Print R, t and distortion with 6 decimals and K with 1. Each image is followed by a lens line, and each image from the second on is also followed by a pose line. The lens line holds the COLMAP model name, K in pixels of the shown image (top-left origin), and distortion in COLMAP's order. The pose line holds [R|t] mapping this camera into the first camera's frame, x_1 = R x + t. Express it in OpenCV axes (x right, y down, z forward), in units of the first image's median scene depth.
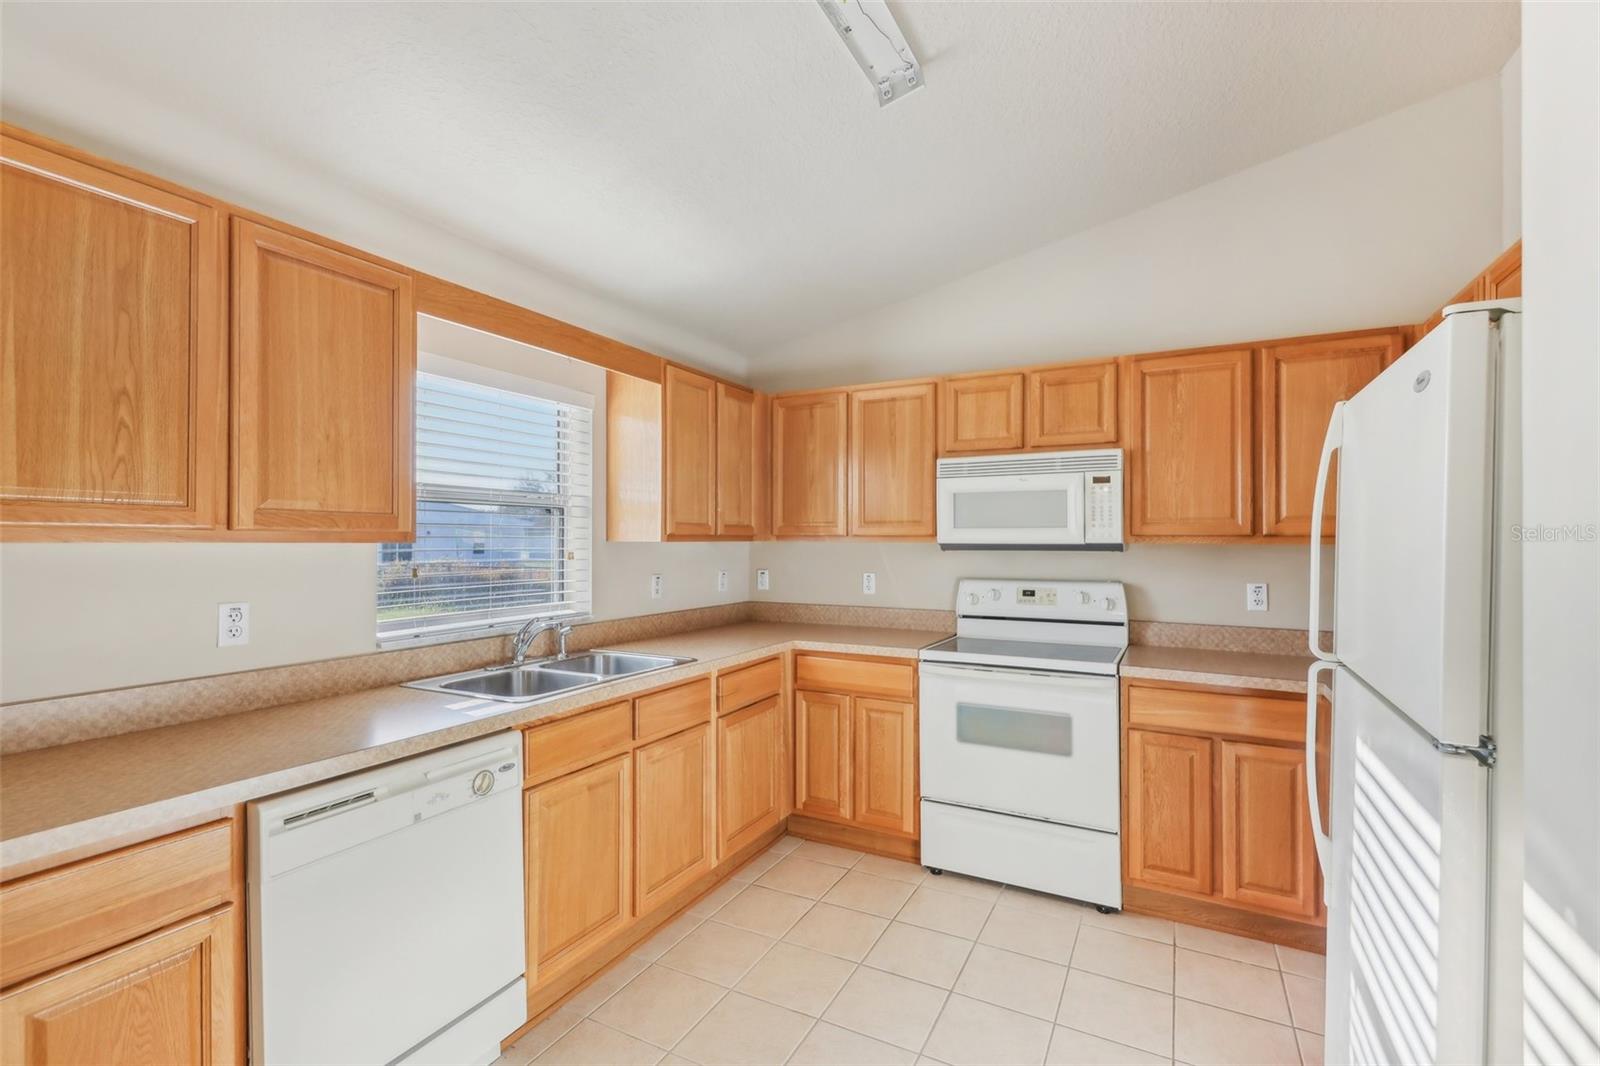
lens RADIAL K [[720.9, 0, 800.0], [0, 720.9, 533.0], [0, 0, 1]] dist [0.001817, 0.000157]
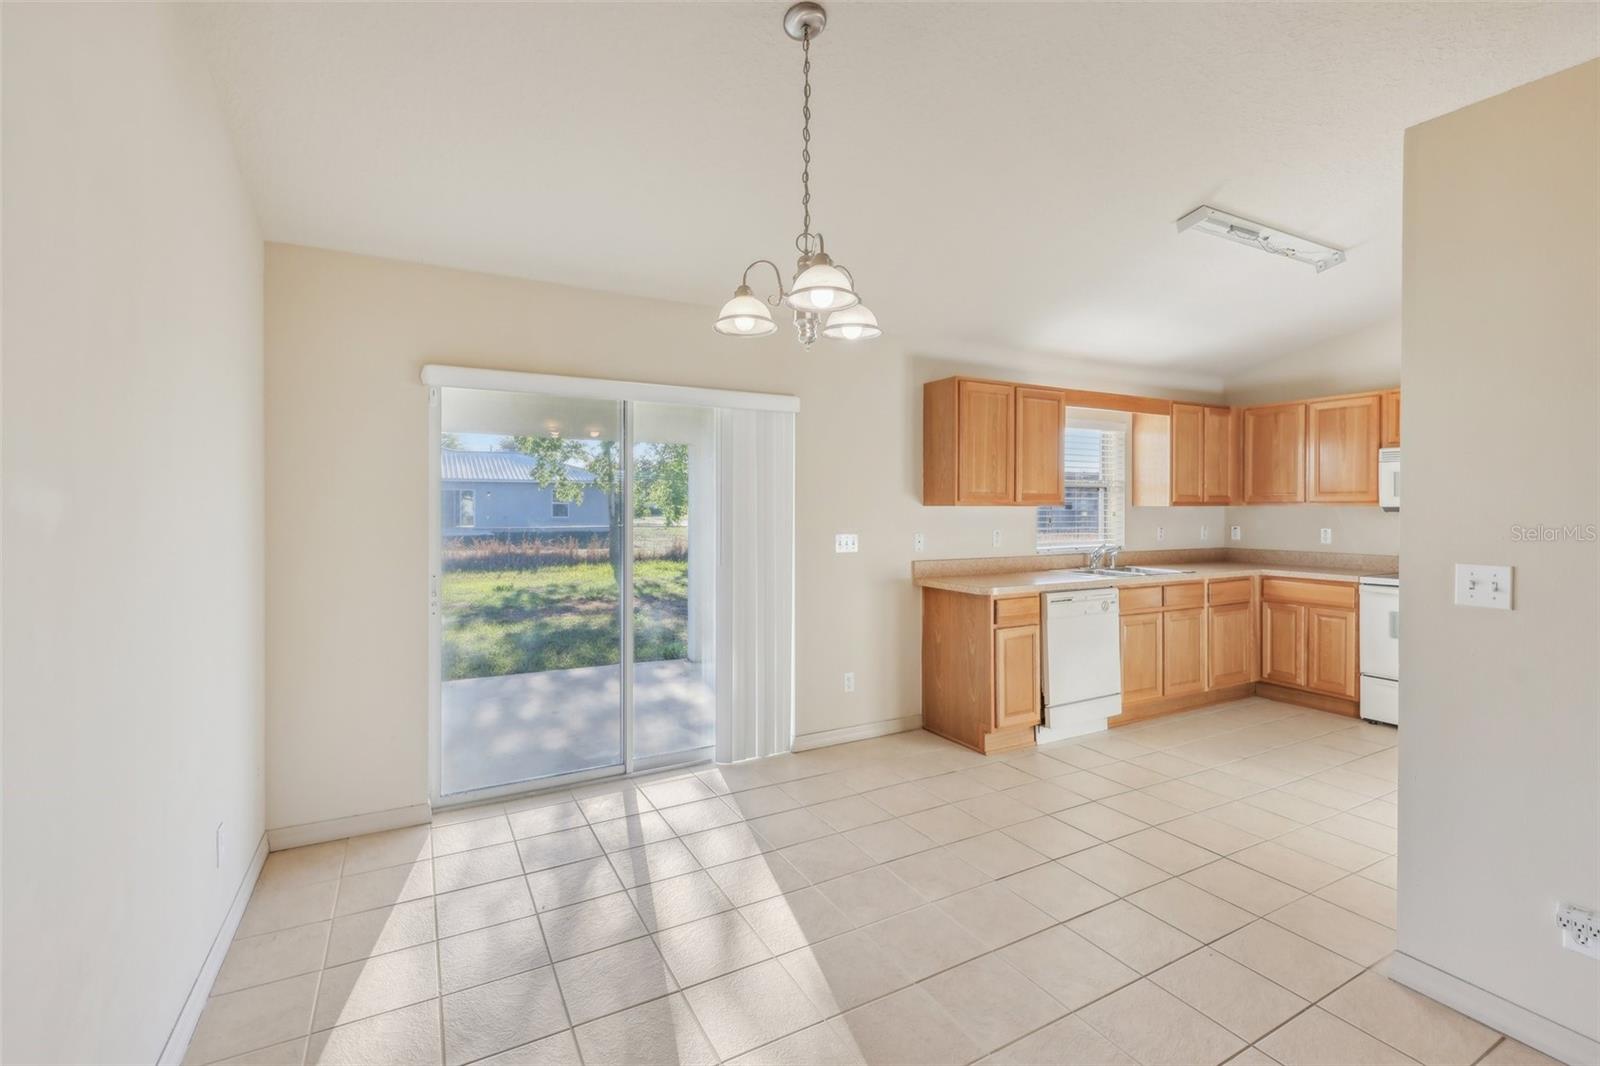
lens RADIAL K [[701.5, 0, 796.2], [0, 701.5, 512.4], [0, 0, 1]] dist [0.002473, 0.000163]
pose [[0.828329, 0.003511, -0.560231, 0.009572], [0.006792, 0.999844, 0.016309, -0.006277], [0.560201, -0.017315, 0.828176, -0.867345]]
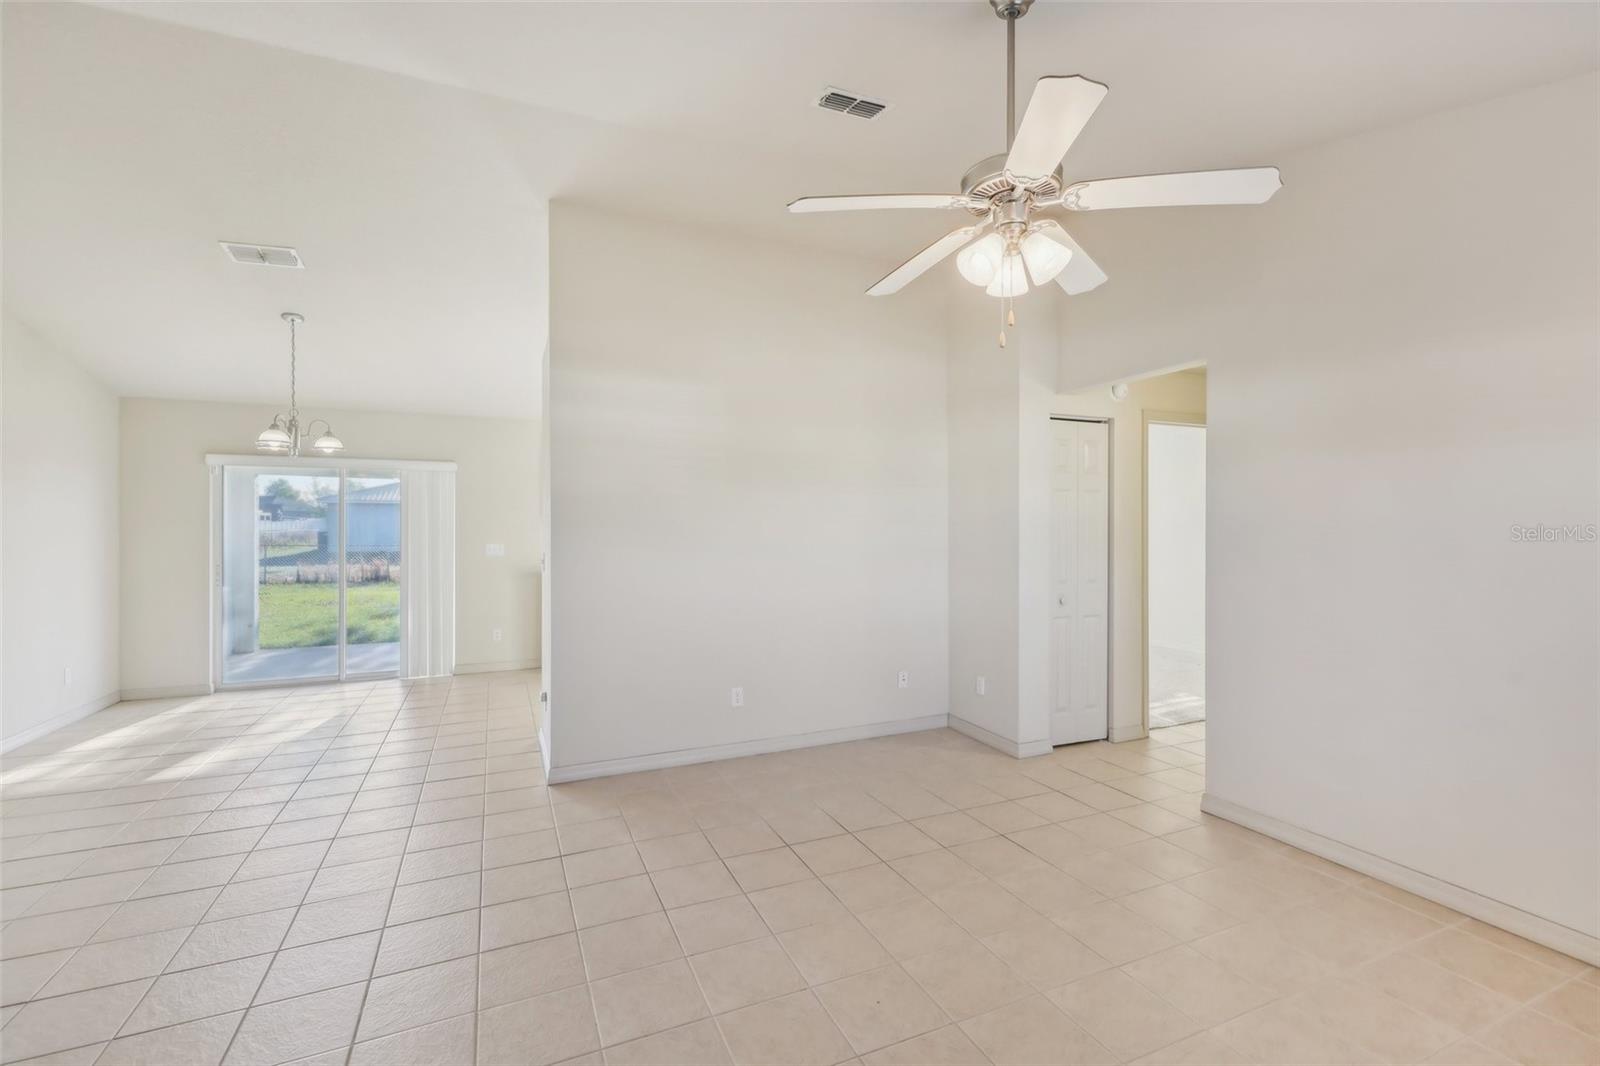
lens RADIAL K [[706.5, 0, 805.1], [0, 706.5, 525.6], [0, 0, 1]] dist [0.000854, -0.000061]
pose [[0.782271, -0.002941, -0.622931, 1.438526], [0.009664, 0.999926, 0.007416, -0.006911], [0.622863, -0.011821, 0.782242, -0.827807]]
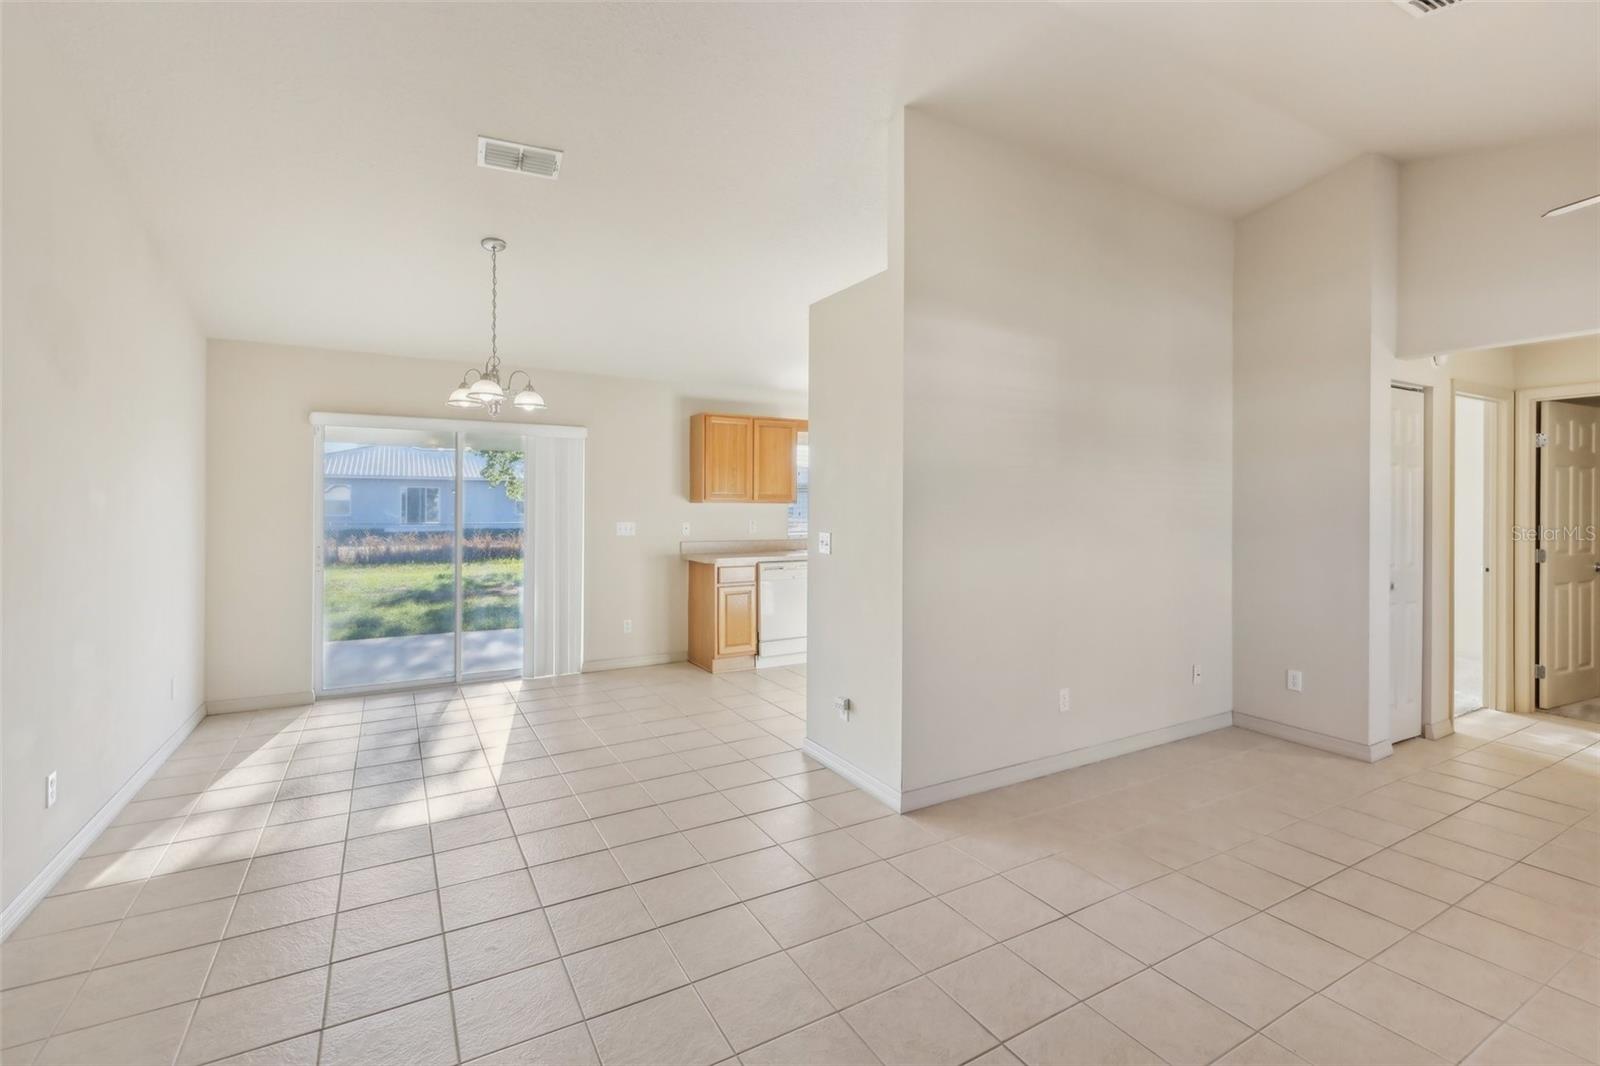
lens RADIAL K [[714.6, 0, 801.3], [0, 714.6, 504.6], [0, 0, 1]] dist [0.002264, 0.000004]
pose [[0.838723, 0.000775, -0.544557, 0.785283], [0.004381, 0.999957, 0.008170, -0.004686], [0.544540, -0.009238, 0.838684, -1.075933]]
